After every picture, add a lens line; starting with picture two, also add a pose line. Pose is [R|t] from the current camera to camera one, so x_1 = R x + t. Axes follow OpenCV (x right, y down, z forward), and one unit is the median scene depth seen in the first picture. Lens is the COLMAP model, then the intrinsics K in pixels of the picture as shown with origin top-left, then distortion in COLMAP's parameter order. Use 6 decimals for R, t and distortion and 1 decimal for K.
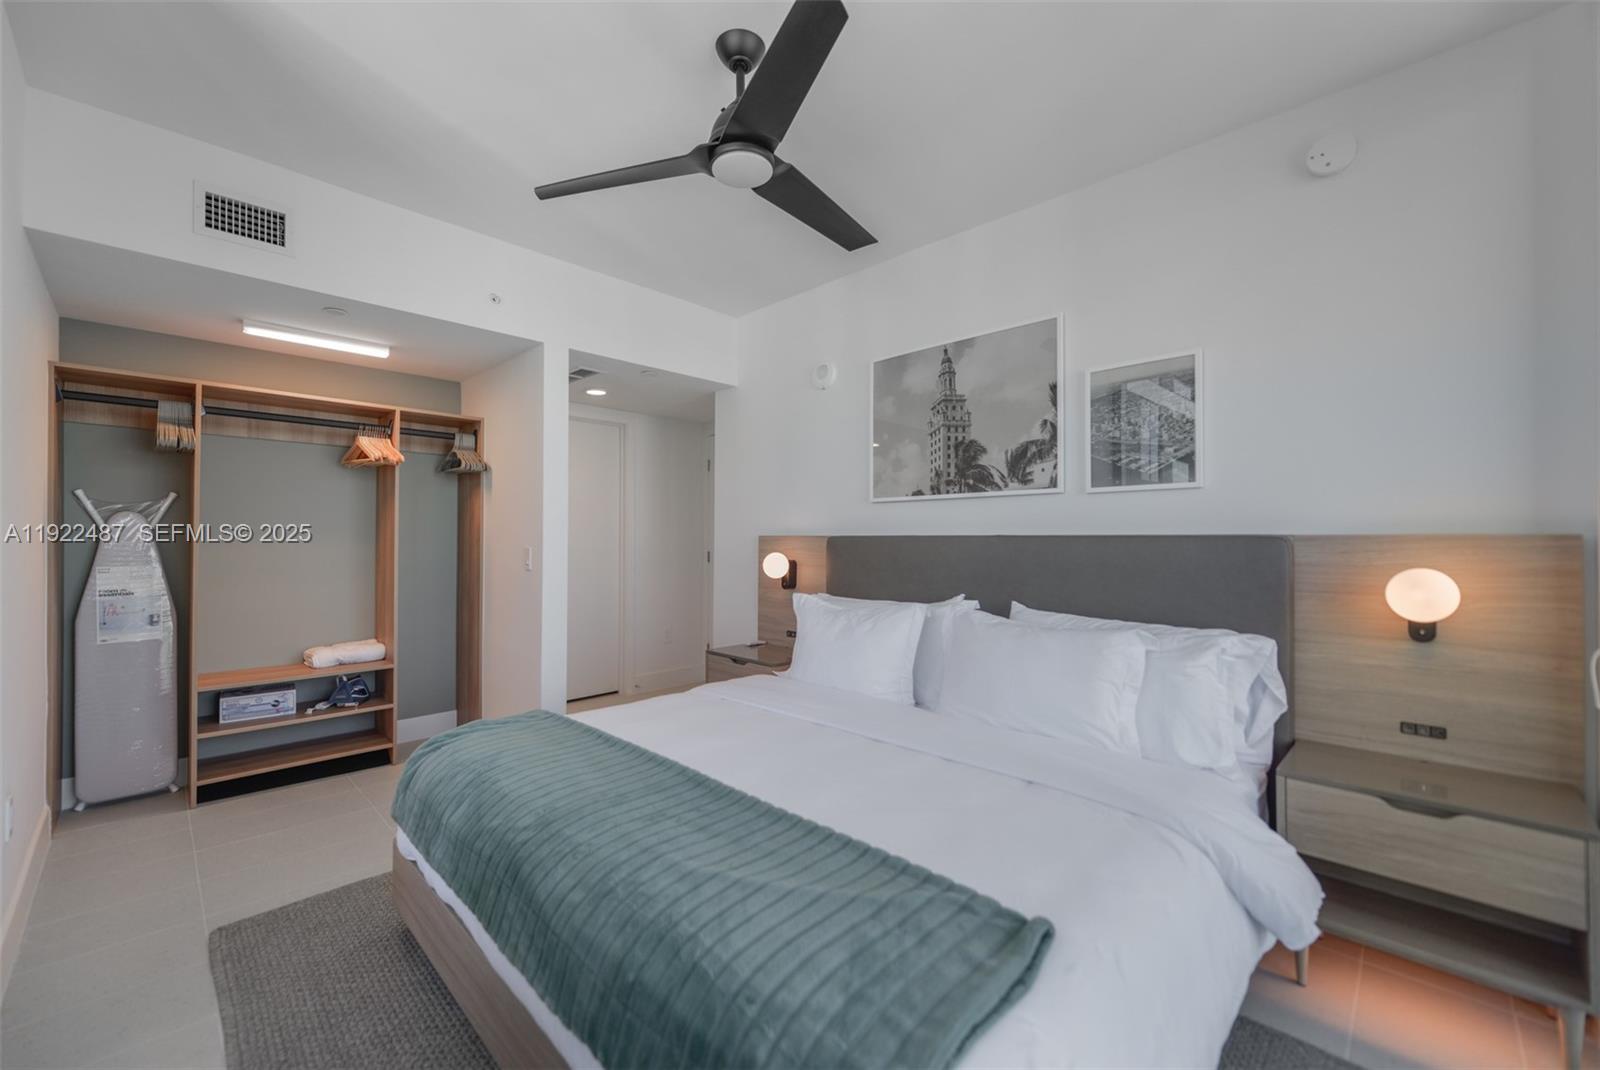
lens RADIAL K [[634.7, 0, 802.9], [0, 634.7, 531.8], [0, 0, 1]] dist [-0.009764, -0.000231]
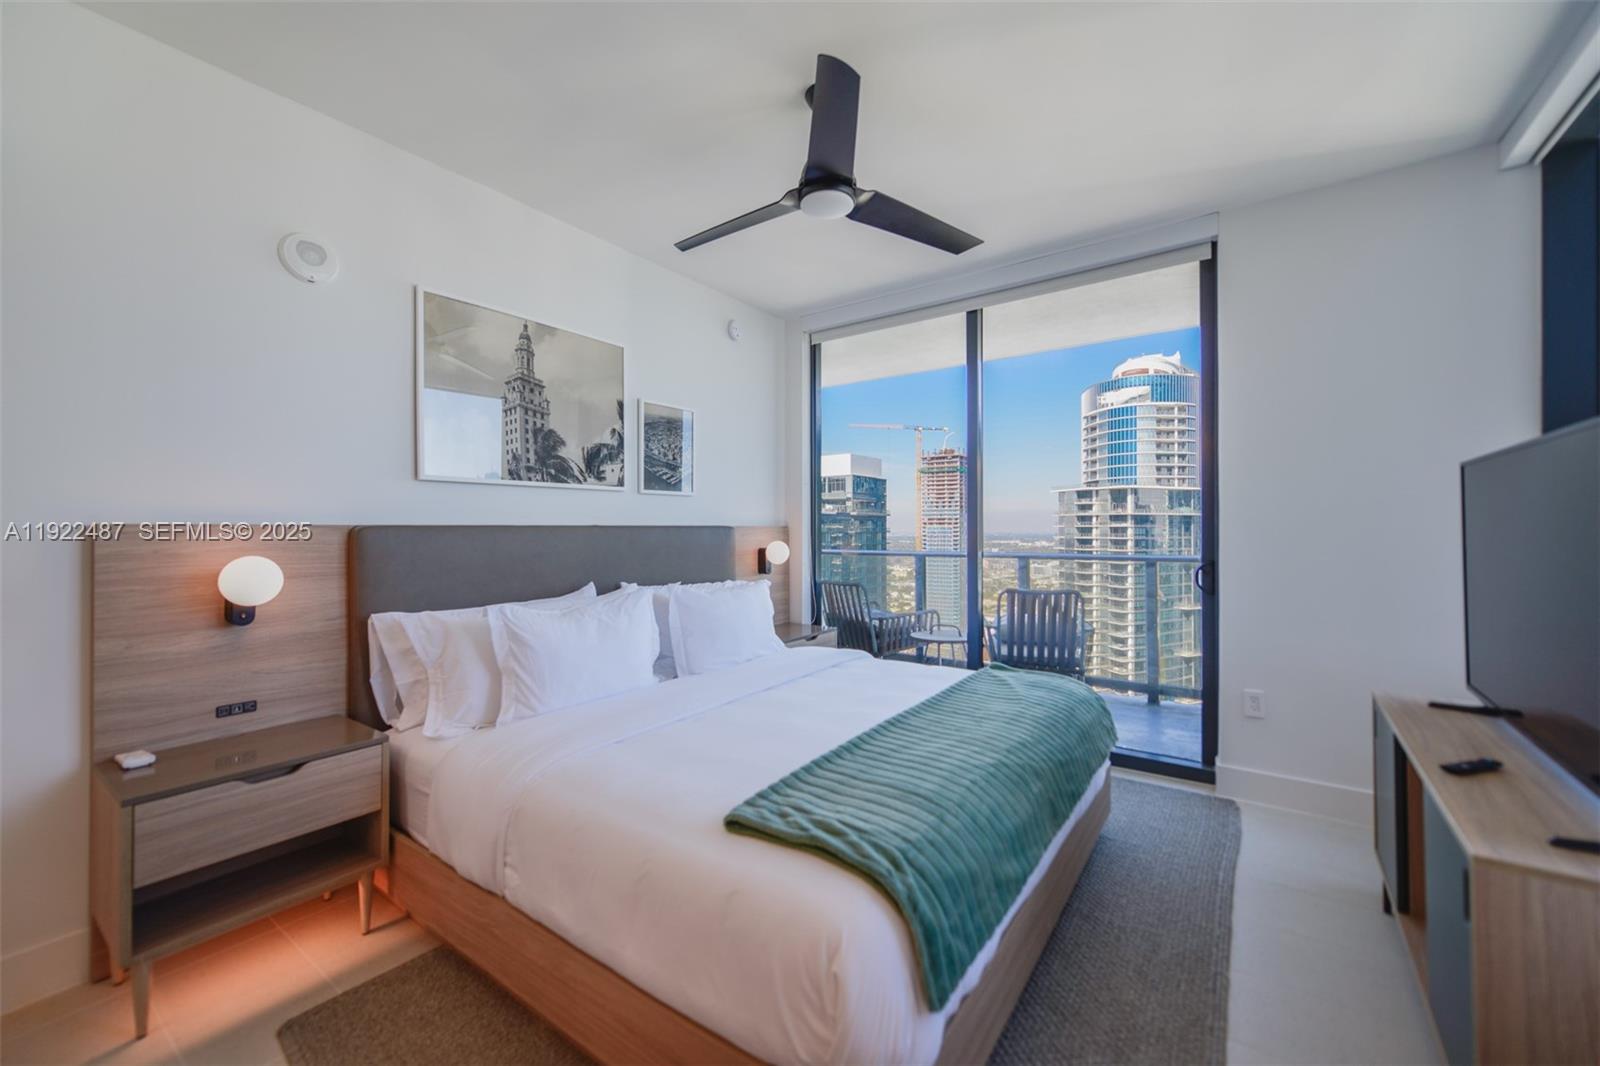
lens RADIAL K [[634.7, 0, 793.1], [0, 634.7, 526.4], [0, 0, 1]] dist [-0.009764, -0.000231]
pose [[-0.148528, 0.004605, 0.988897, -0.757653], [-0.007509, 0.999955, -0.005785, 0.009735], [-0.988880, -0.008285, -0.148487, 0.758050]]
